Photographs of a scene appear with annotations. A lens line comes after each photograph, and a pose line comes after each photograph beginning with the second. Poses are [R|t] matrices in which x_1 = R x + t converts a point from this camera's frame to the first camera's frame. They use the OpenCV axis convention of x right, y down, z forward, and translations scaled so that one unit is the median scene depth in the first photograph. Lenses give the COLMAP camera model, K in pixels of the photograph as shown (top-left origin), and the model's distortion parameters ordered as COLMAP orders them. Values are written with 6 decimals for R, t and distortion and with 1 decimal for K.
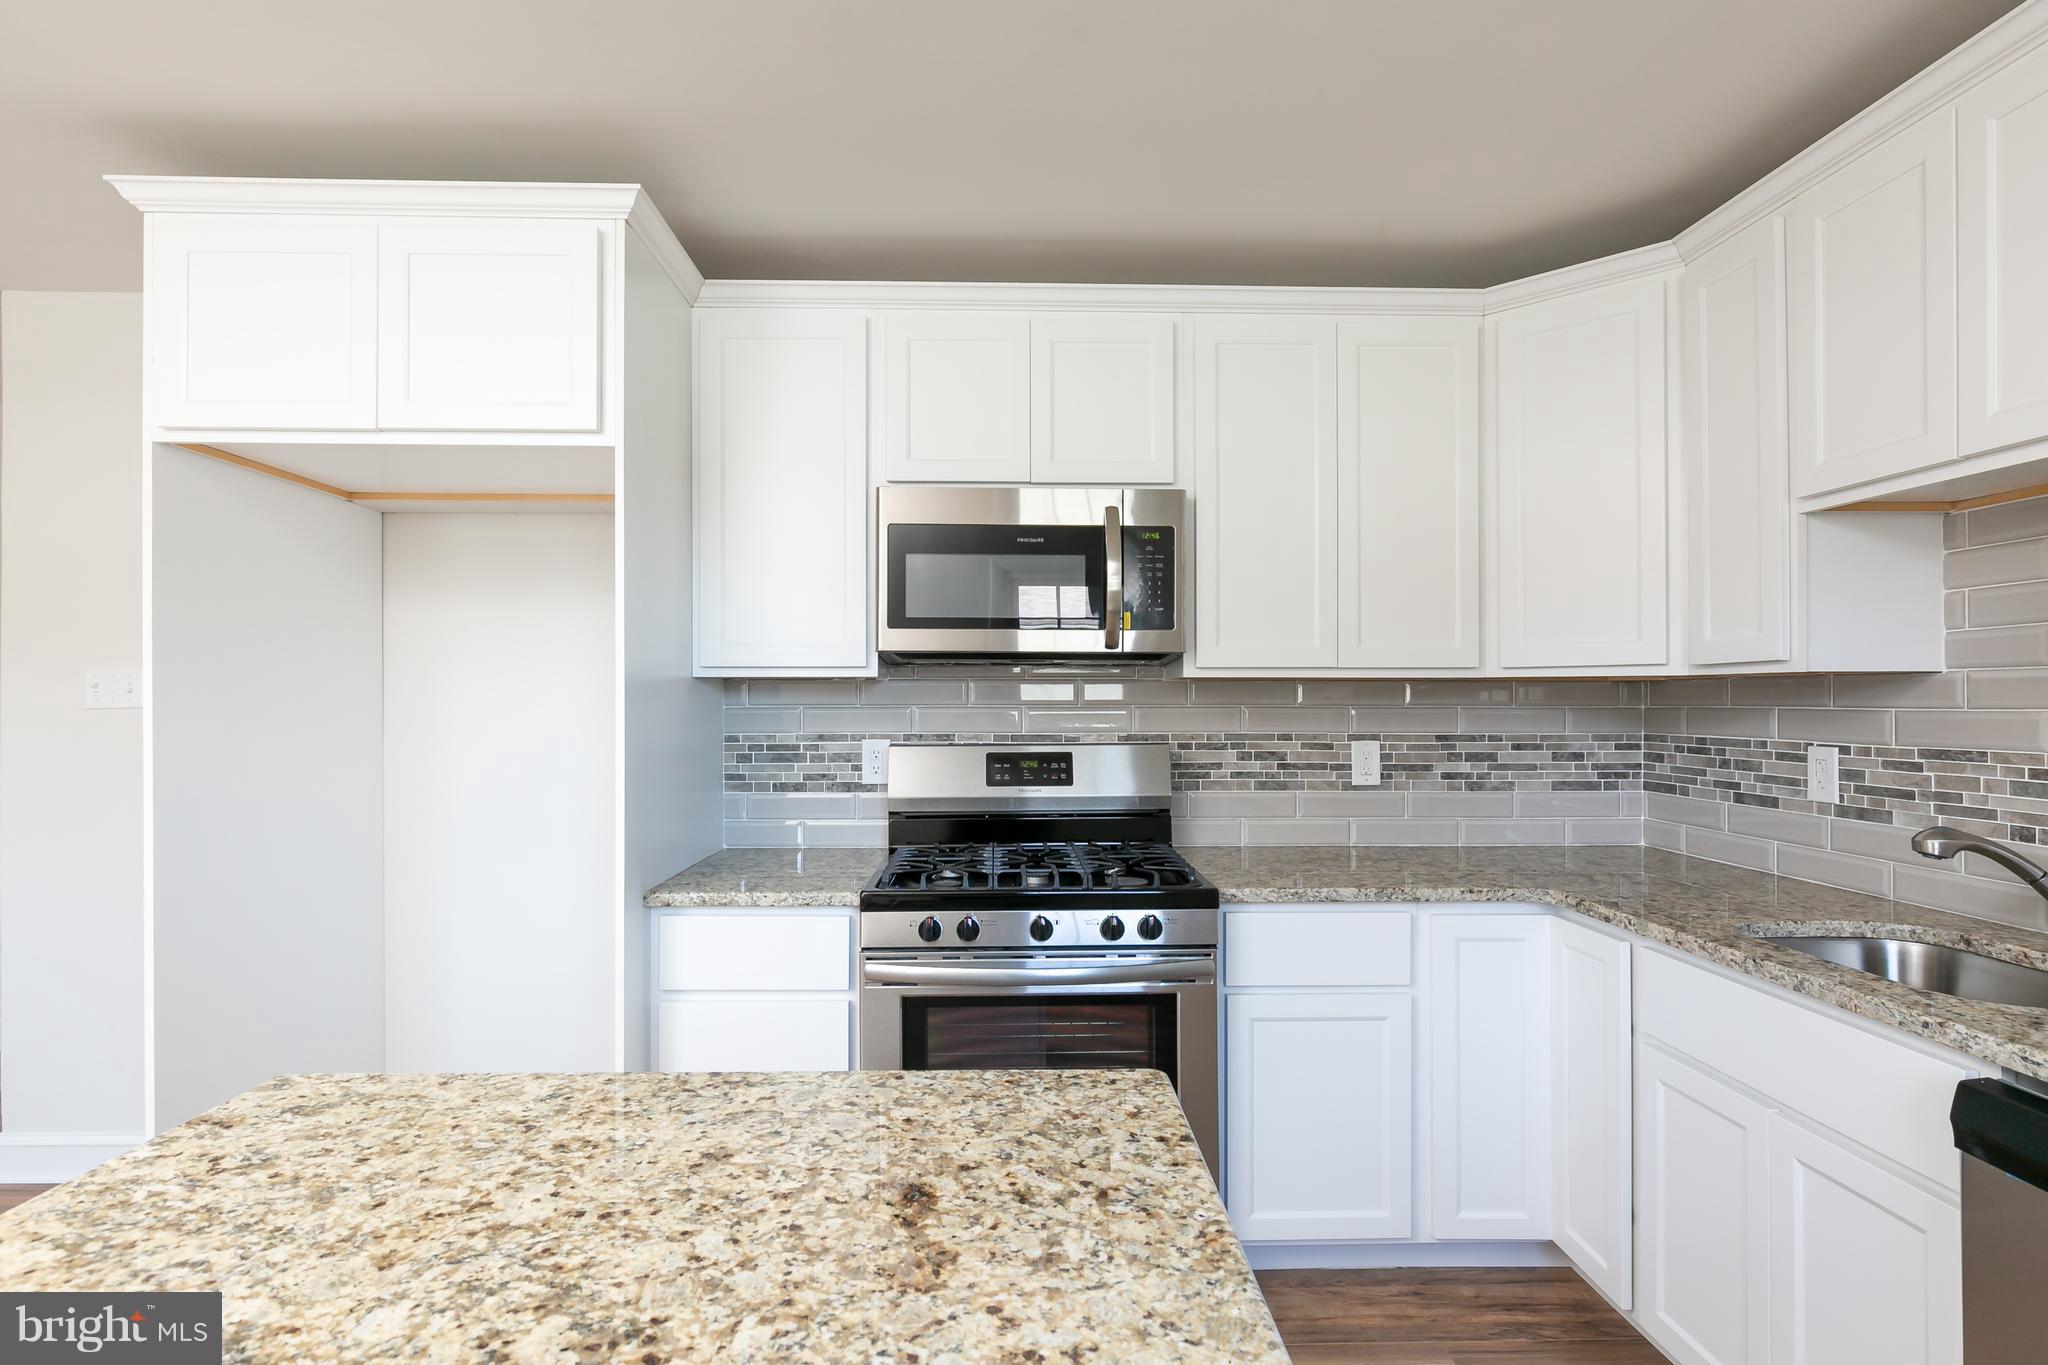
lens RADIAL K [[1005.8, 0, 1016.9], [0, 1005.8, 695.7], [0, 0, 1]] dist [-0.002070, -0.000768]
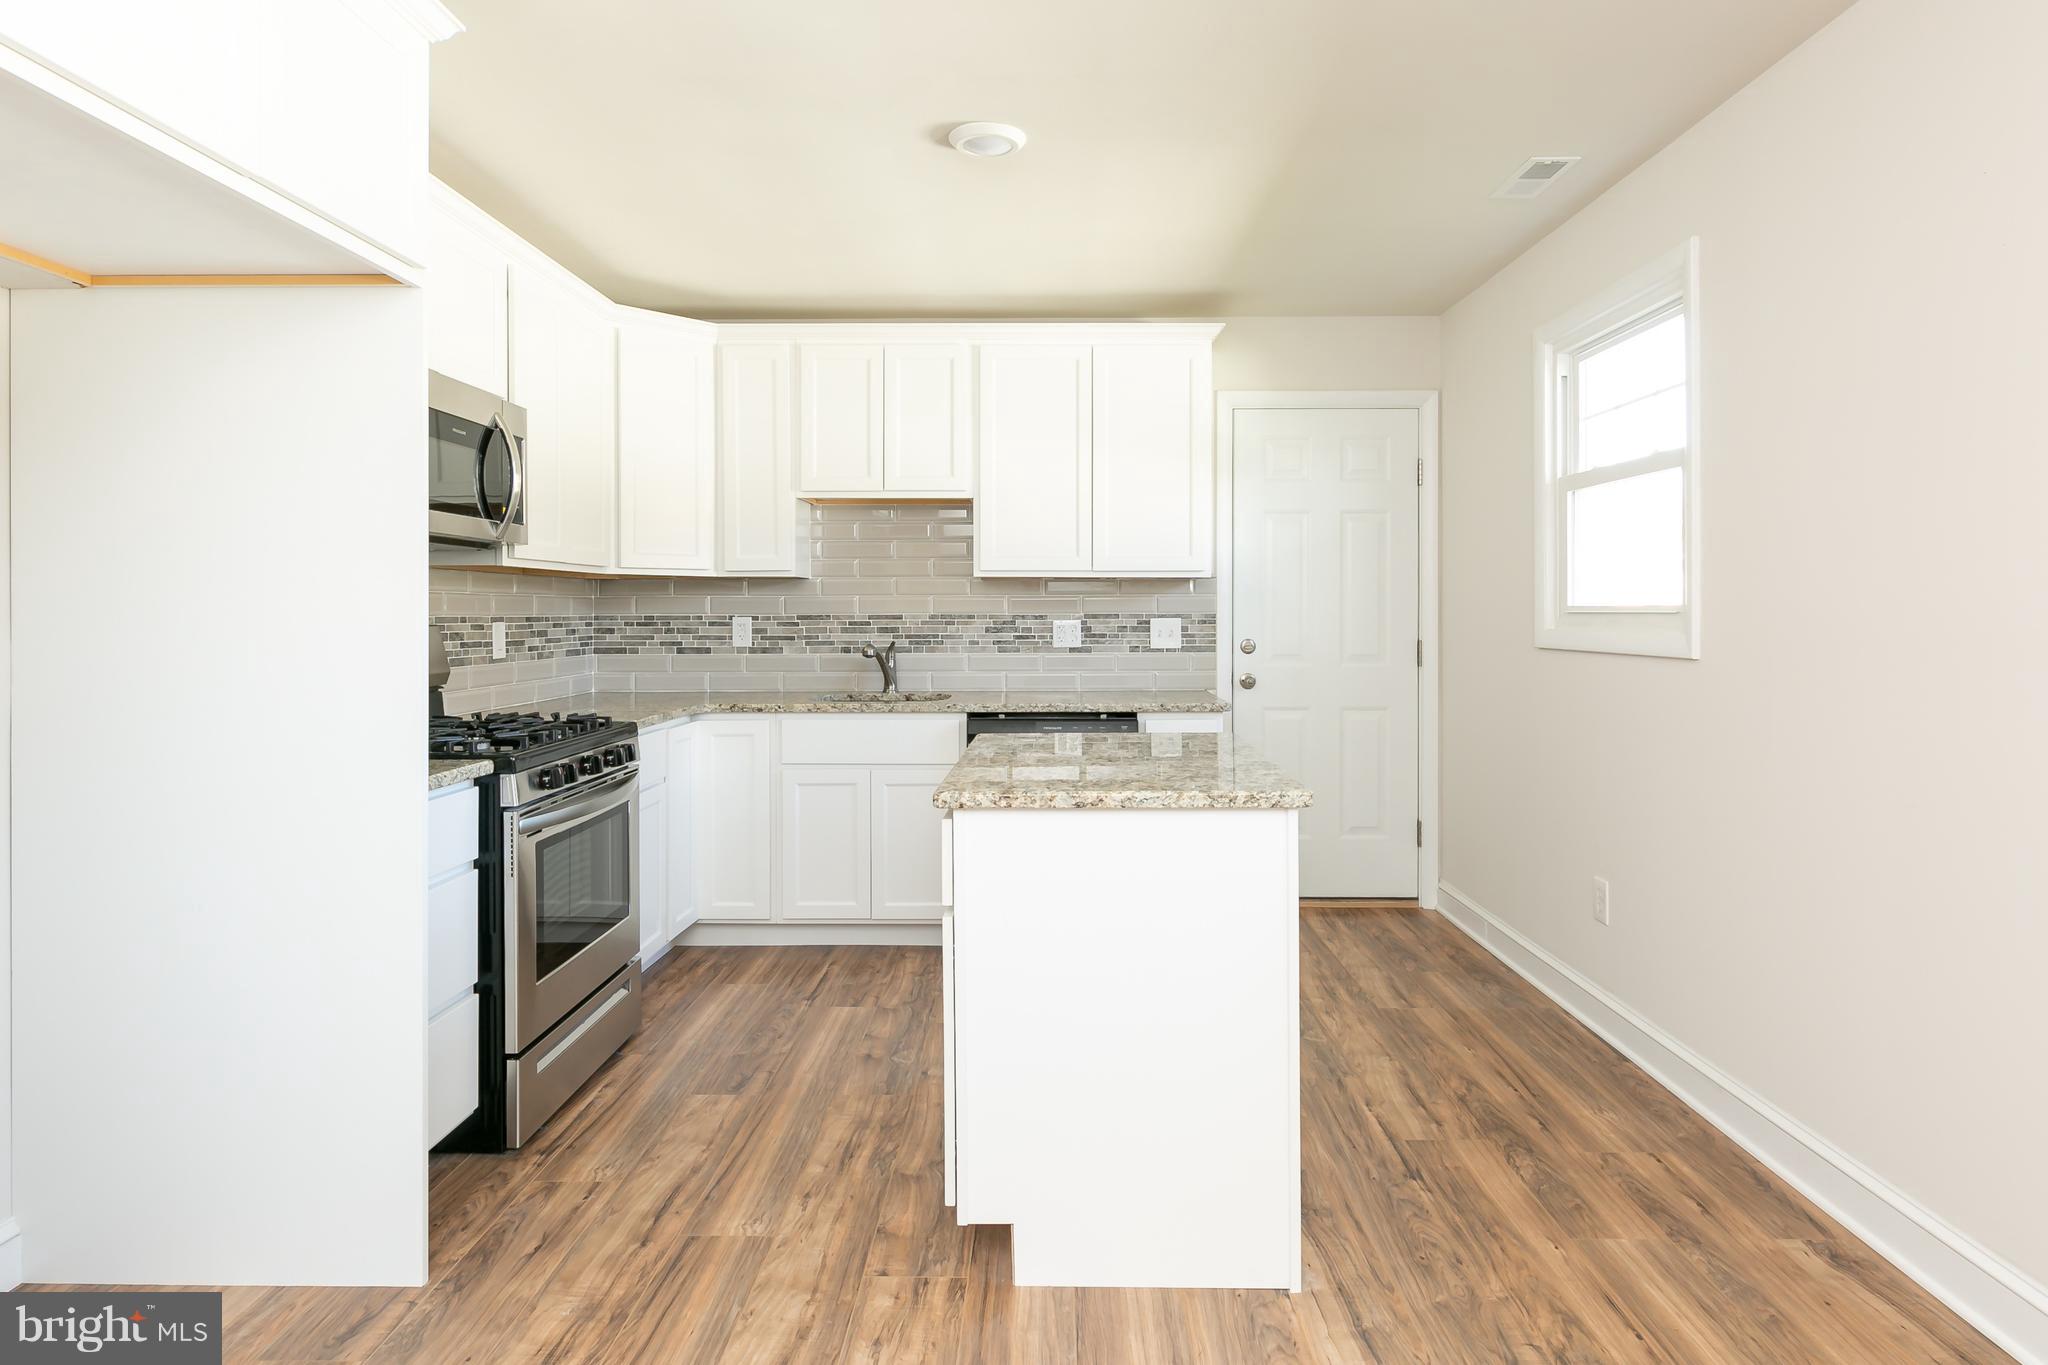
lens RADIAL K [[1130.6, 0, 1035.5], [0, 1130.6, 610.5], [0, 0, 1]] dist [0.000850, -0.000715]
pose [[0.044032, -0.001097, 0.999030, -1.280390], [-0.001704, 0.999998, 0.001173, 0.035928], [-0.999029, -0.001754, 0.044030, 0.370480]]
